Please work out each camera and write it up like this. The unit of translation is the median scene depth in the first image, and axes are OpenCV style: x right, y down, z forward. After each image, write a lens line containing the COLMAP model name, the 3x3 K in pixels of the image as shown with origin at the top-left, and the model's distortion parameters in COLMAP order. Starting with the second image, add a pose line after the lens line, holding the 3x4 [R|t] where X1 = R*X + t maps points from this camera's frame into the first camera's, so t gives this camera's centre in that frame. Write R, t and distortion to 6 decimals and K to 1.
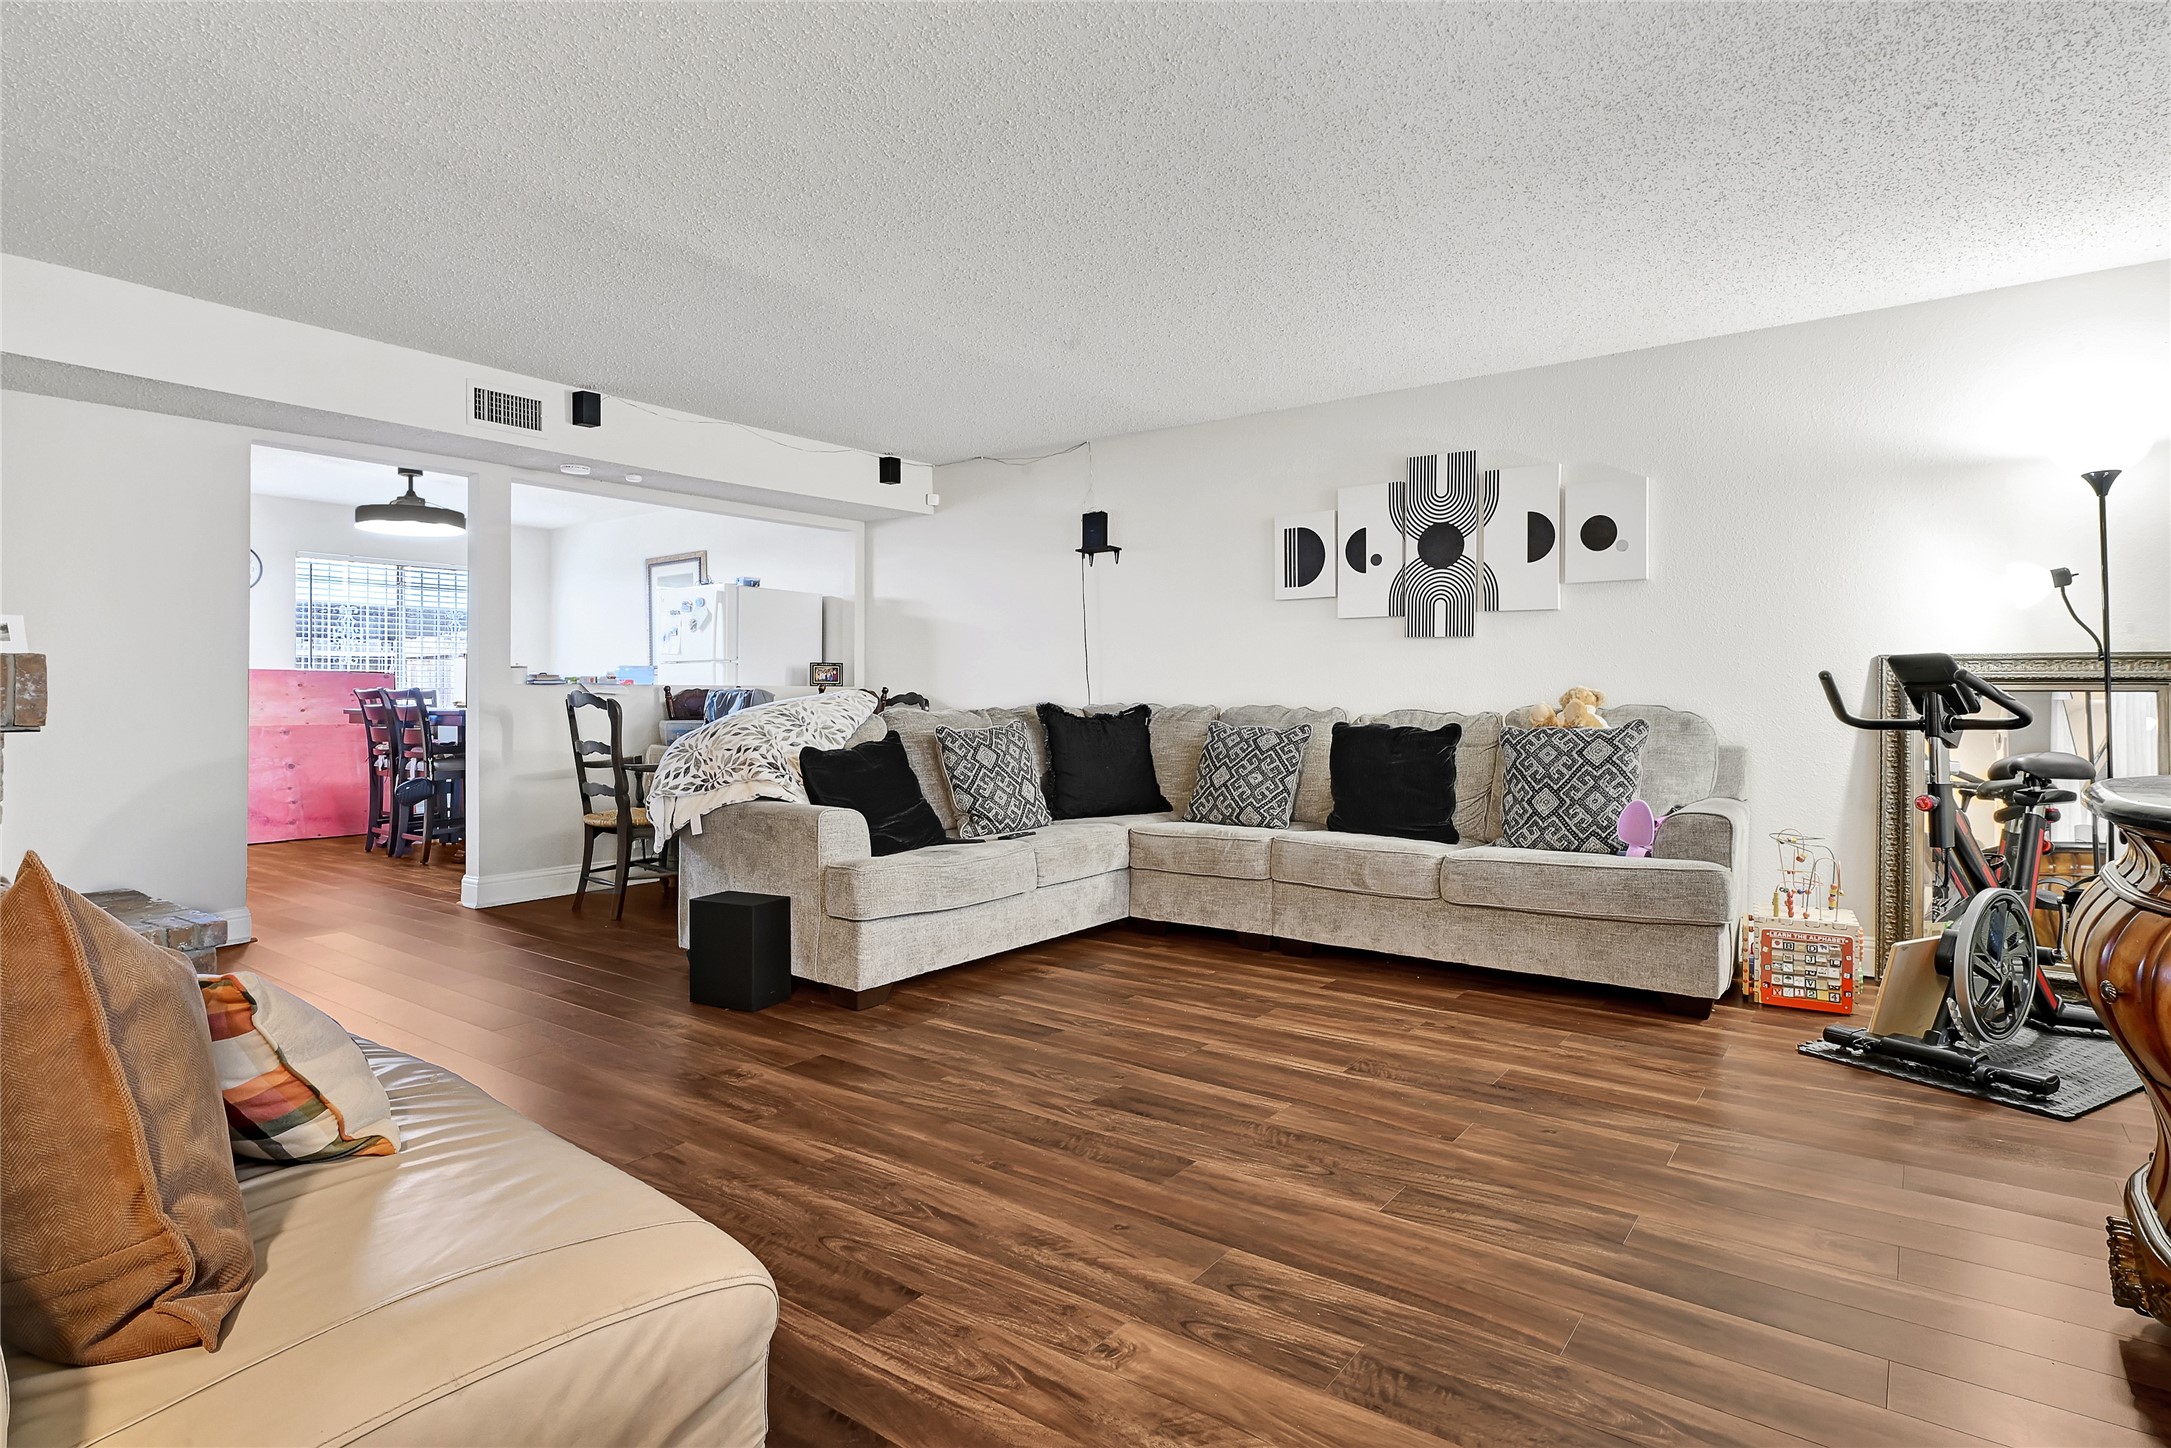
lens RADIAL K [[1121.6, 0, 1093.8], [0, 1121.6, 693.4], [0, 0, 1]] dist [0.000432, -0.003584]
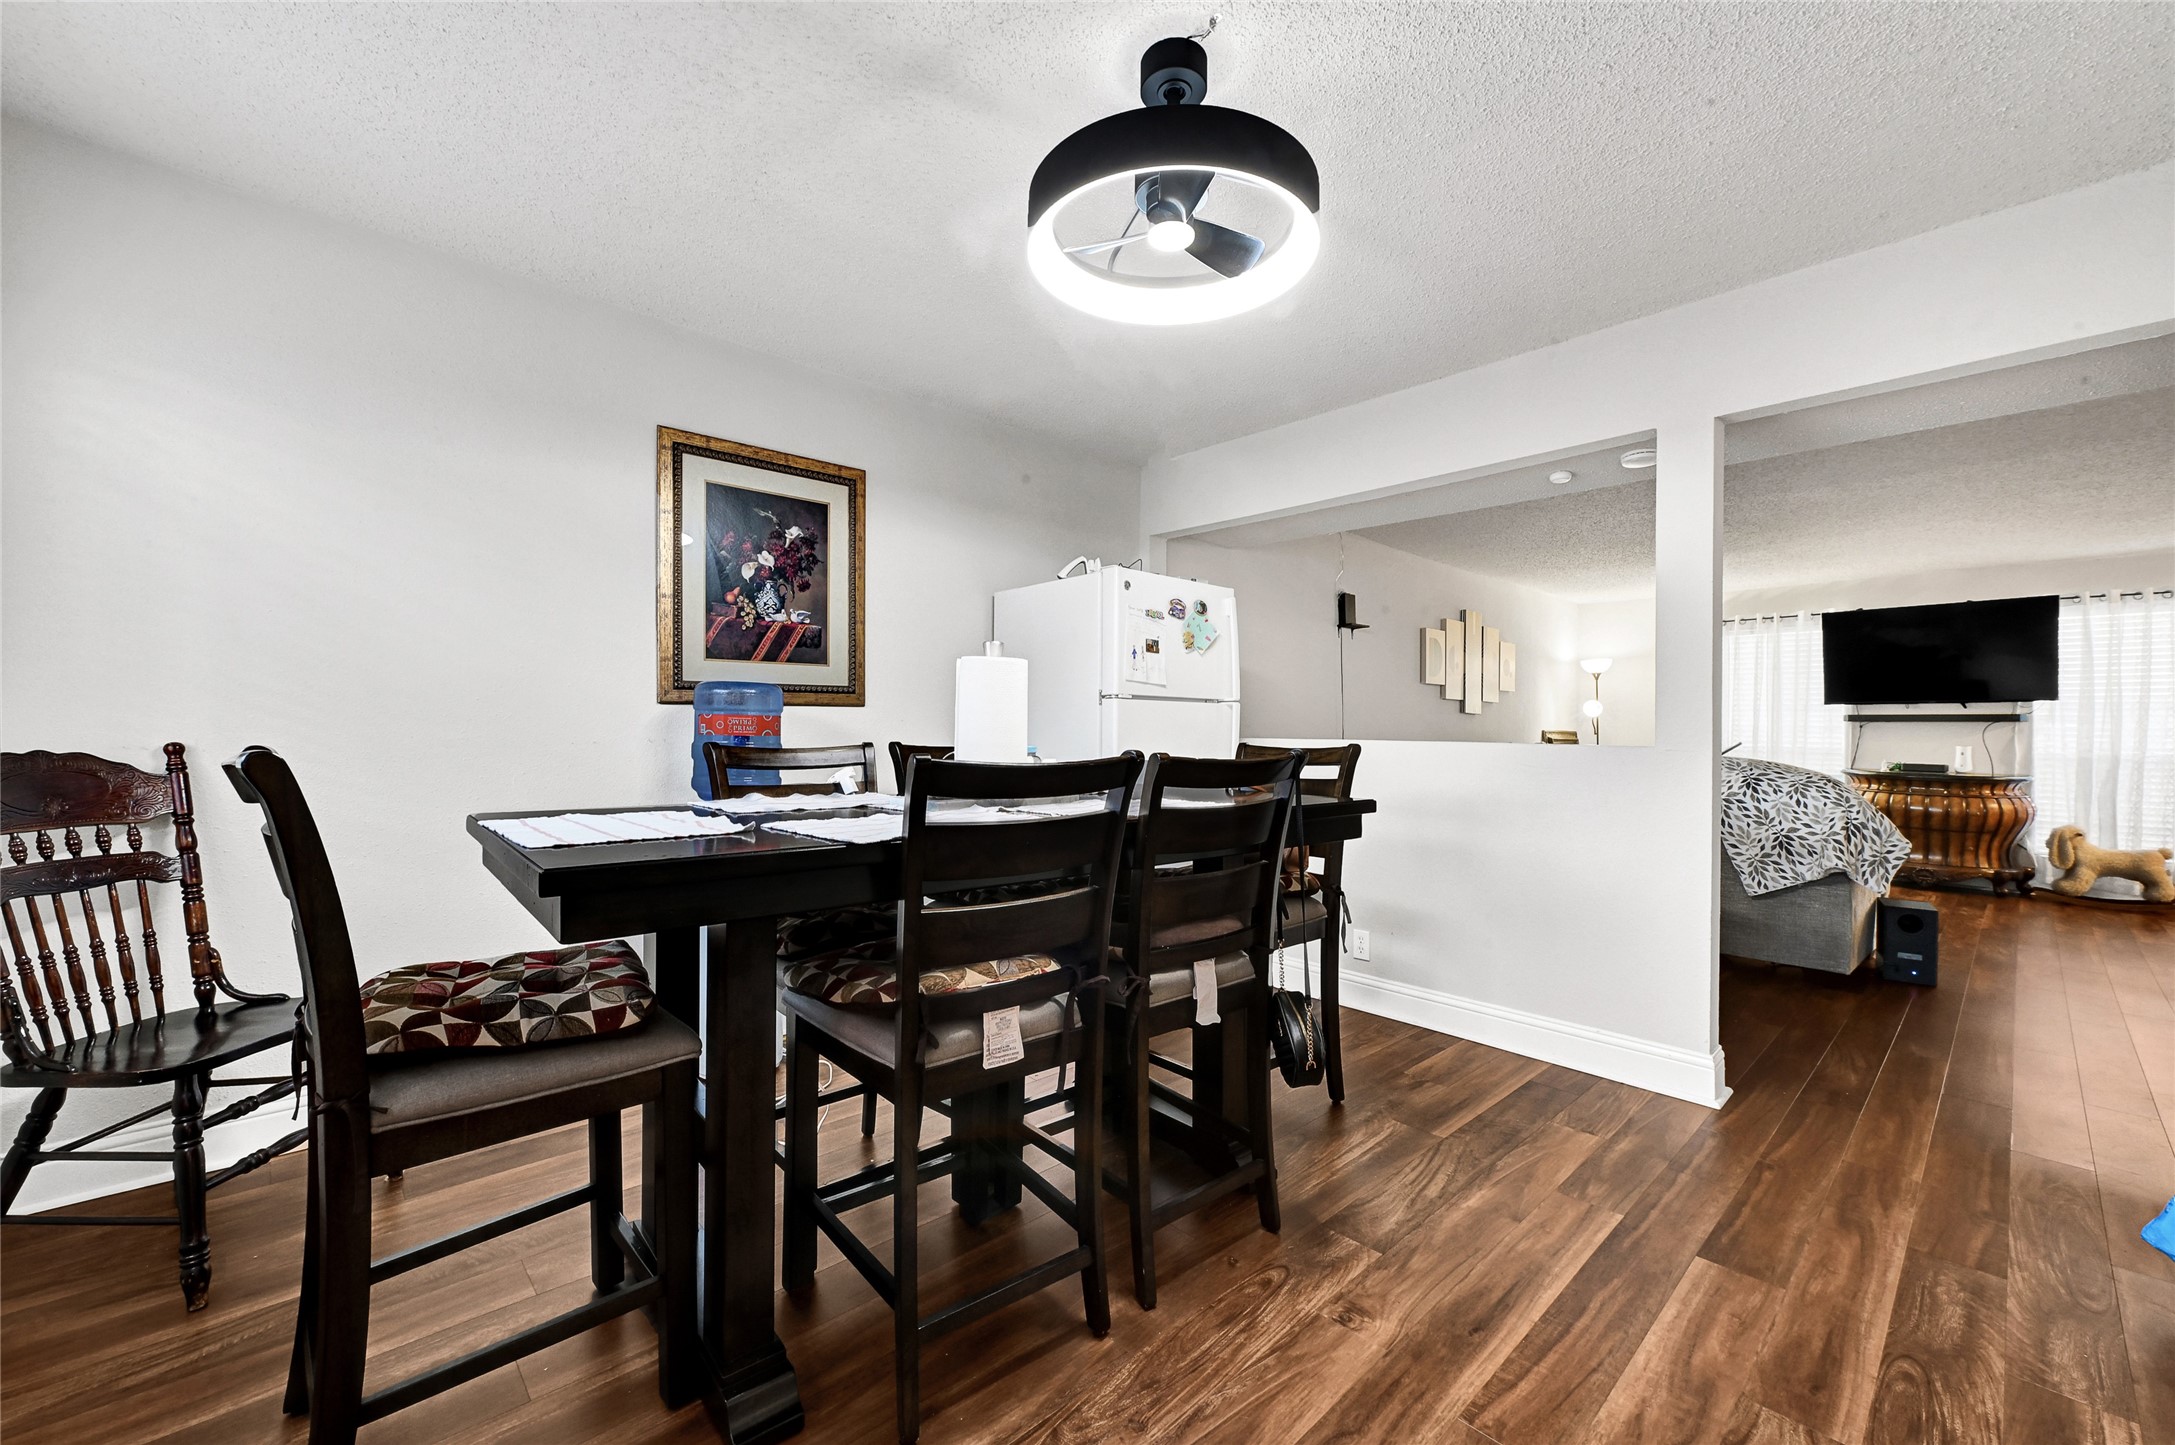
lens RADIAL K [[859.0, 0, 1098.1], [0, 859.0, 739.6], [0, 0, 1]] dist [0.004590, -0.000249]
pose [[0.196417, -0.007811, 0.980489, -1.263168], [-0.016912, 0.999793, 0.011353, -0.015654], [-0.980375, -0.018812, 0.196244, 1.434663]]
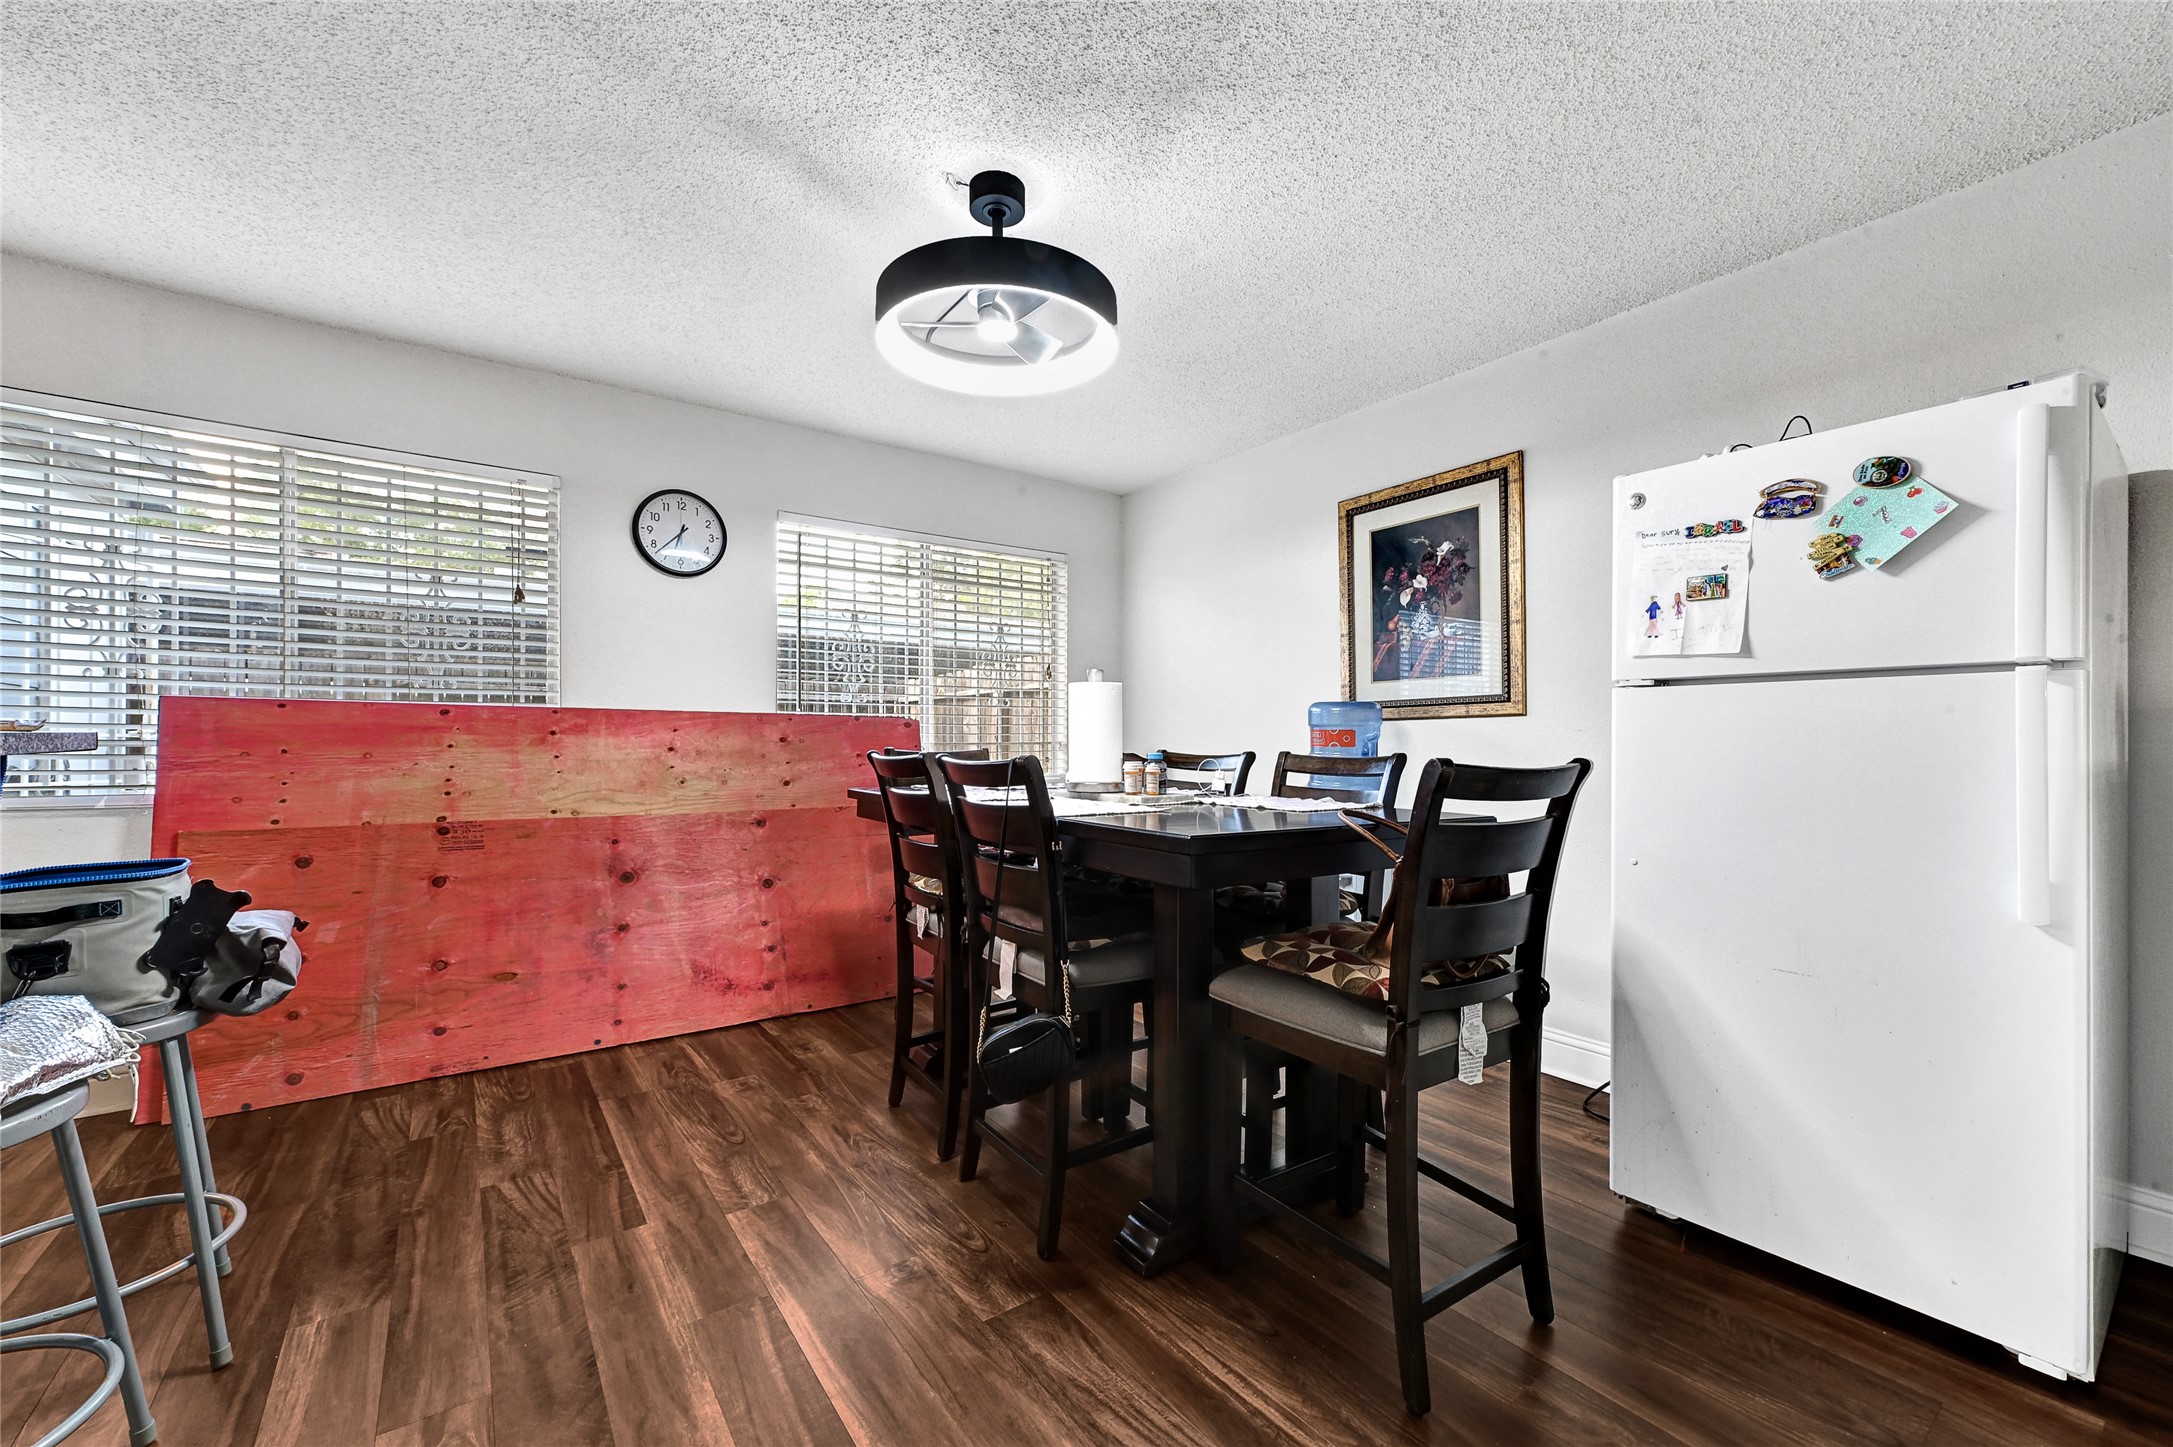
lens RADIAL K [[891.4, 0, 1097.3], [0, 891.4, 737.7], [0, 0, 1]] dist [0.000585, 0.000039]
pose [[0.951112, 0.001310, -0.308844, -0.711189], [-0.001022, 0.999999, 0.001094, -0.016074], [0.308845, -0.000725, 0.951112, 1.058894]]
